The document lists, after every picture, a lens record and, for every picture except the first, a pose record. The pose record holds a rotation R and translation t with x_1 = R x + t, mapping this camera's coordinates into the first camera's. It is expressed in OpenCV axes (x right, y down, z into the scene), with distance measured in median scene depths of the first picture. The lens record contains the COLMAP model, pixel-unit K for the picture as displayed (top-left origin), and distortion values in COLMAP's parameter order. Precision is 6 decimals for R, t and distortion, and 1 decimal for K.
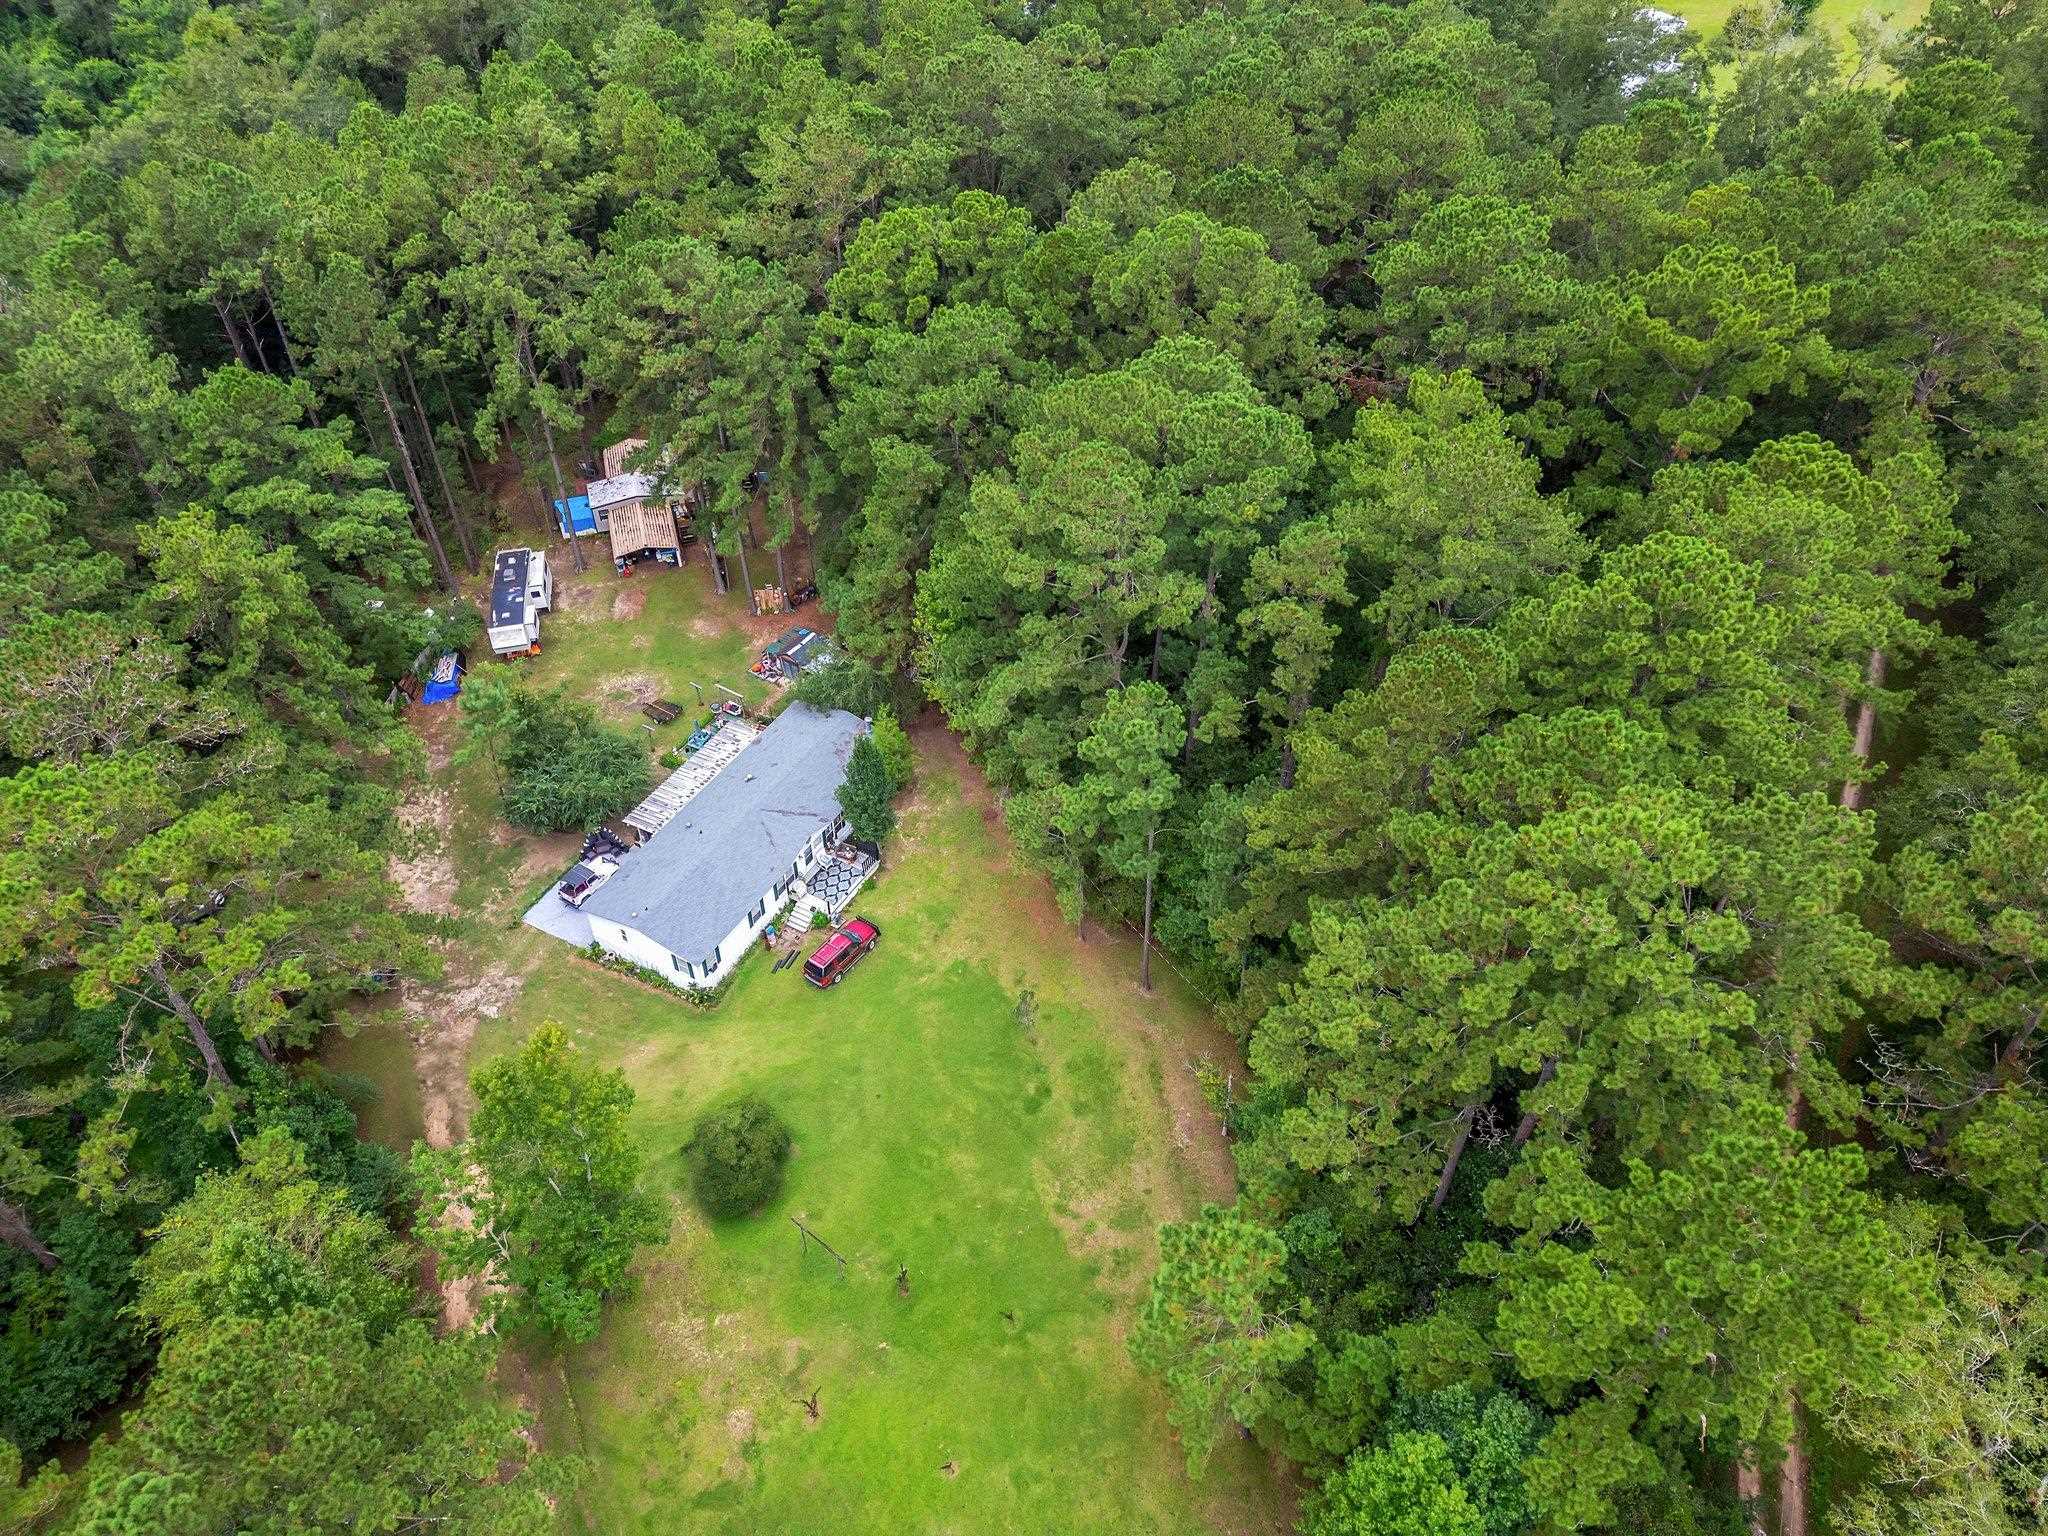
lens RADIAL K [[1437.7, 0, 1024.6], [0, 1437.7, 753.5], [0, 0, 1]] dist [0.053092, -0.036069]
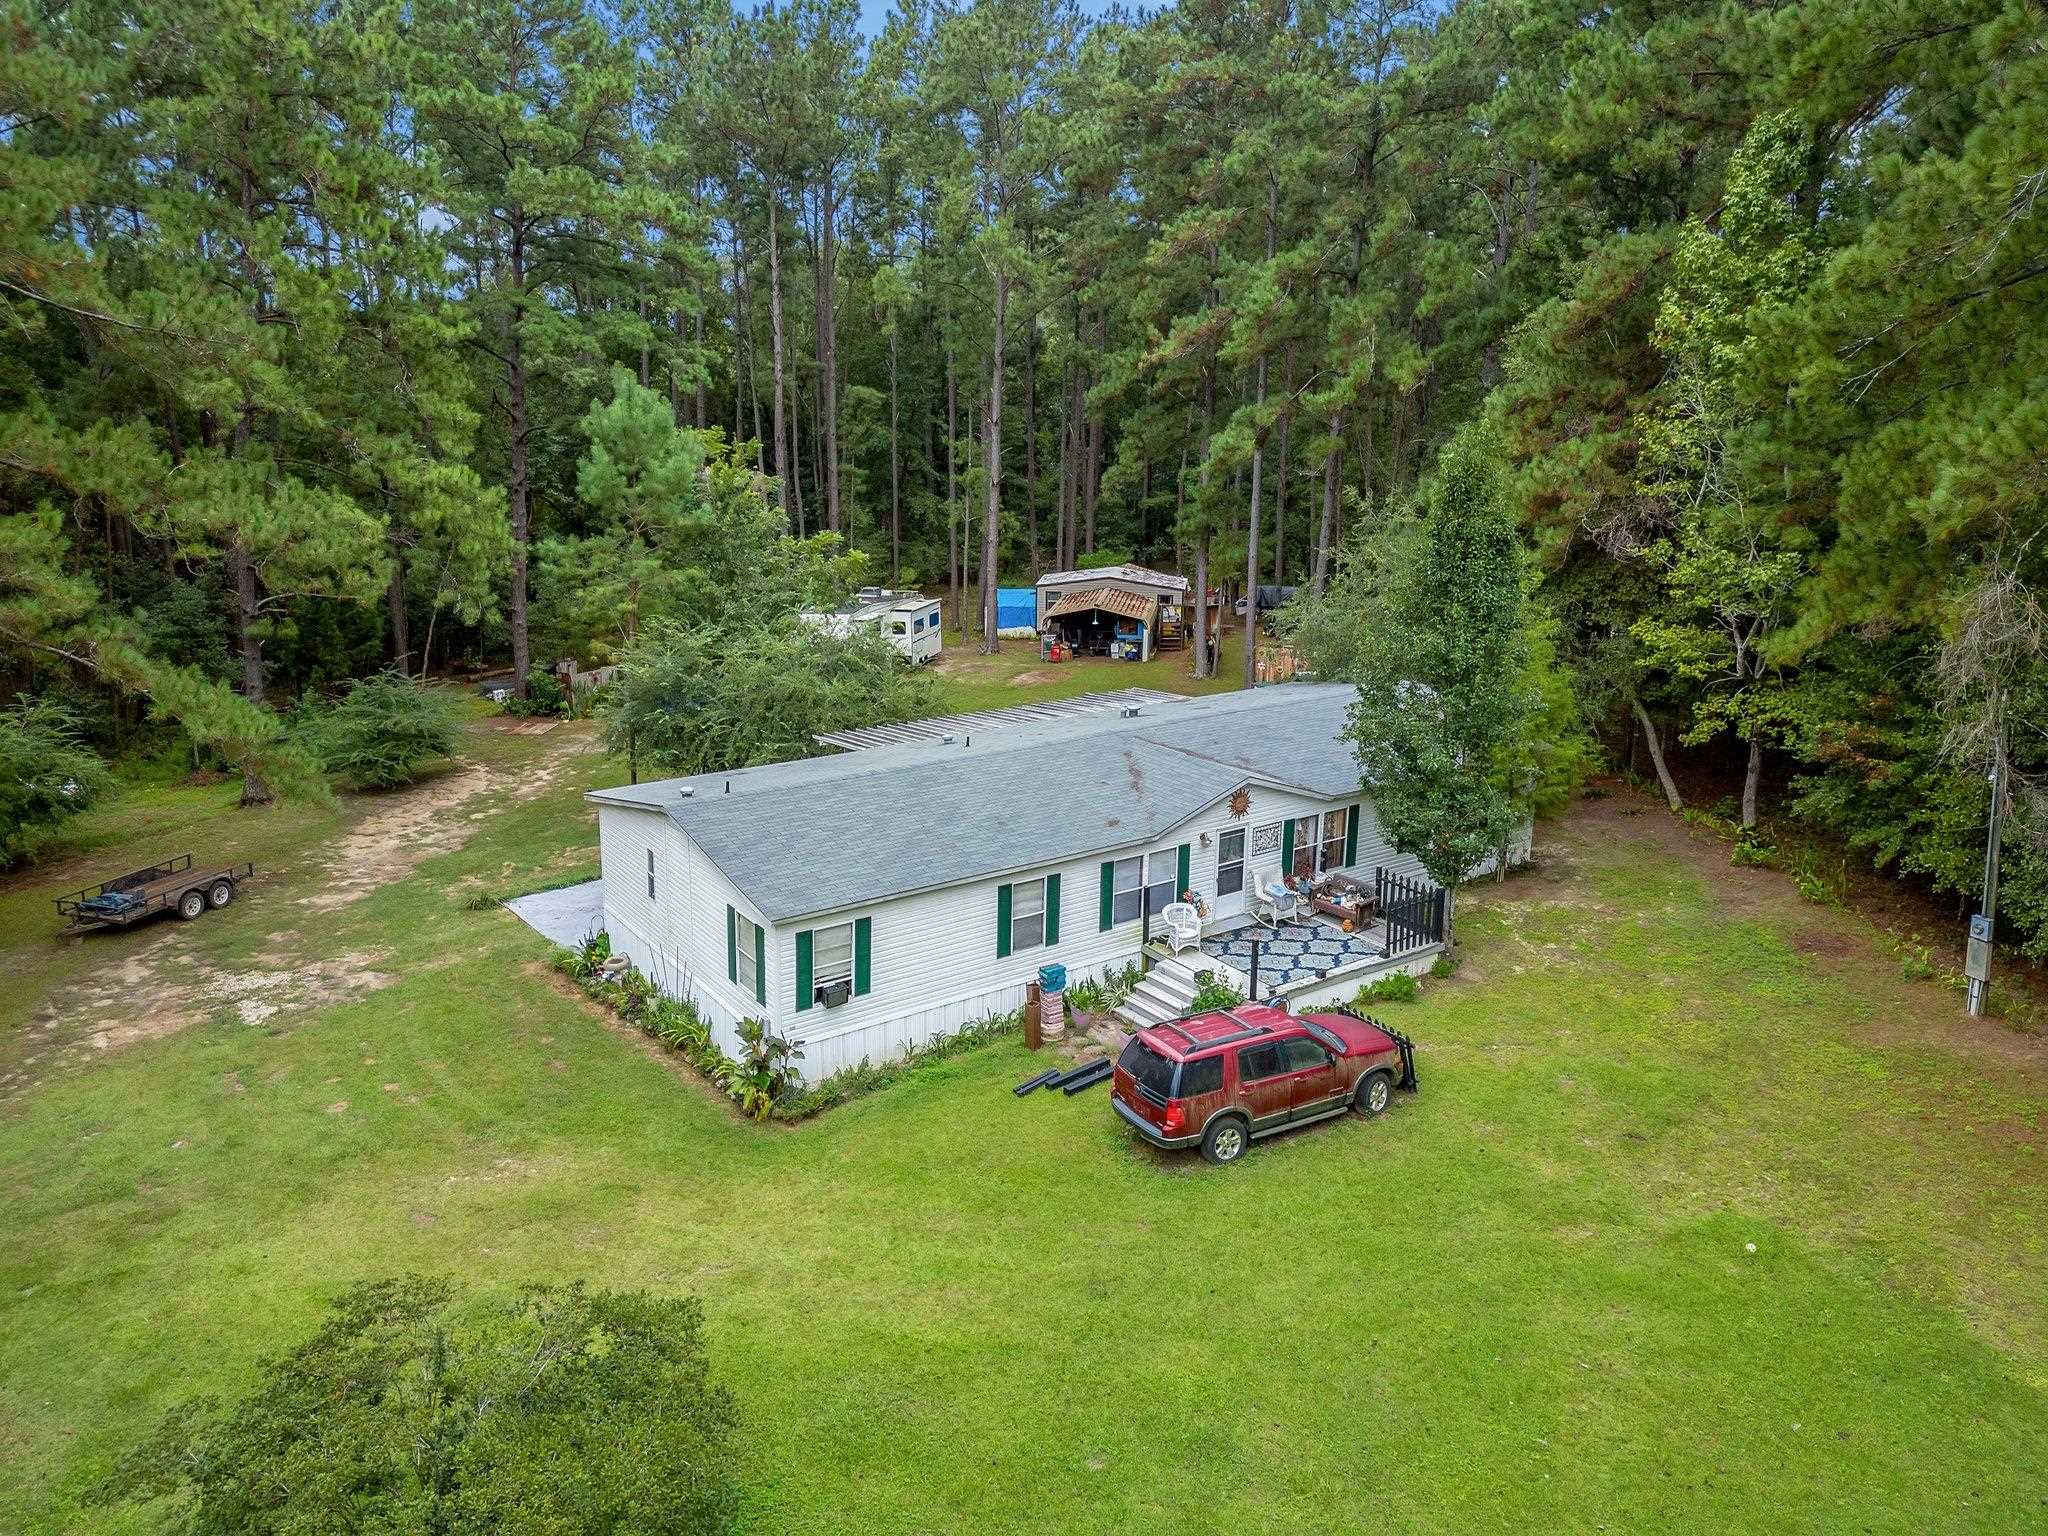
lens RADIAL K [[1437.7, 0, 1019.4], [0, 1437.7, 758.8], [0, 0, 1]] dist [0.053092, -0.036069]
pose [[0.908178, 0.118601, -0.401431, -0.064725], [-0.297991, 0.856688, -0.421054, 0.213966], [0.293964, 0.502015, 0.813367, 0.720713]]
